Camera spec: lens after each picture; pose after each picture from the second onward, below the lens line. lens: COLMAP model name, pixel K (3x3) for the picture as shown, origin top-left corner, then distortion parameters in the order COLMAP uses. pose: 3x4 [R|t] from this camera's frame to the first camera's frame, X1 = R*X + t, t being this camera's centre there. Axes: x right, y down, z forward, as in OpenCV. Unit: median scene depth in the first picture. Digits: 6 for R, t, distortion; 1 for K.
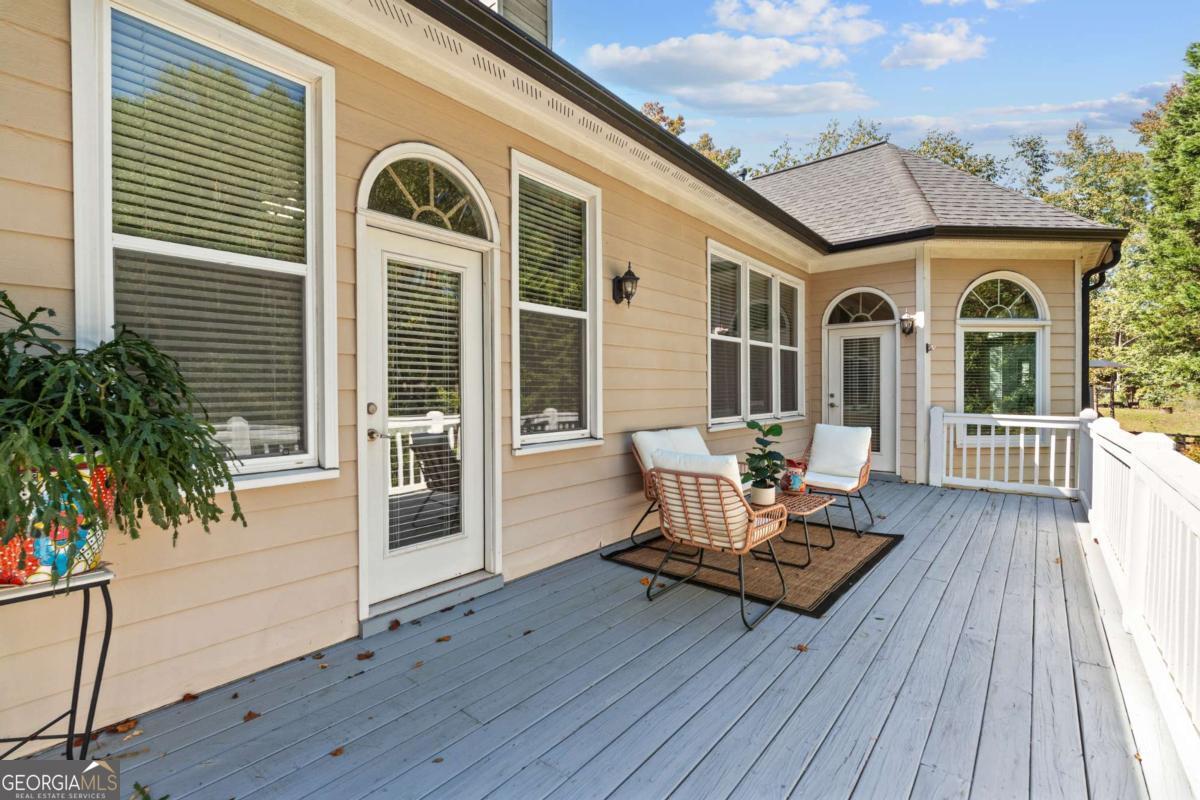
lens RADIAL K [[533.7, 0, 600.0], [0, 533.7, 398.9], [0, 0, 1]] dist [-0.001114, -0.000286]
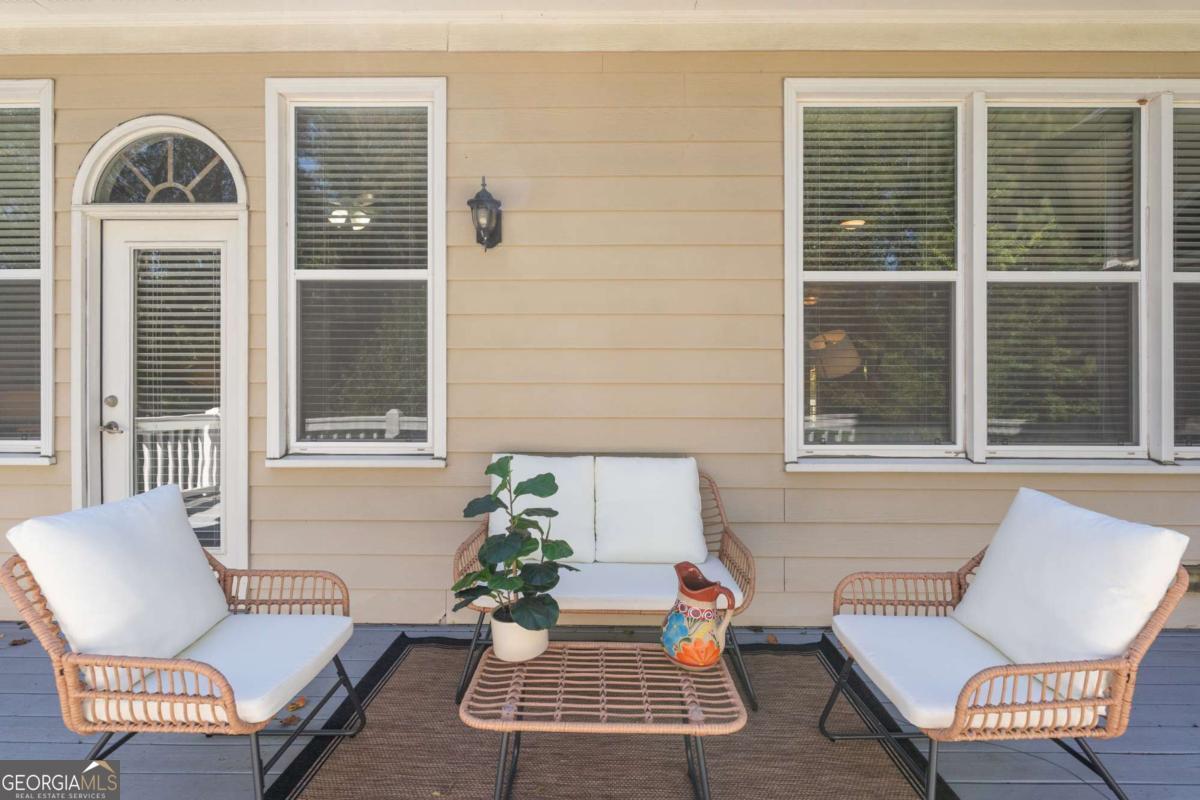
lens RADIAL K [[518.3, 0, 600.3], [0, 518.3, 391.3], [0, 0, 1]] dist [0.001457, 0.000218]
pose [[0.632305, 0.014130, -0.774591, 0.628267], [-0.019304, 0.999811, 0.002481, -0.014417], [0.774479, 0.013384, 0.632458, 0.756542]]
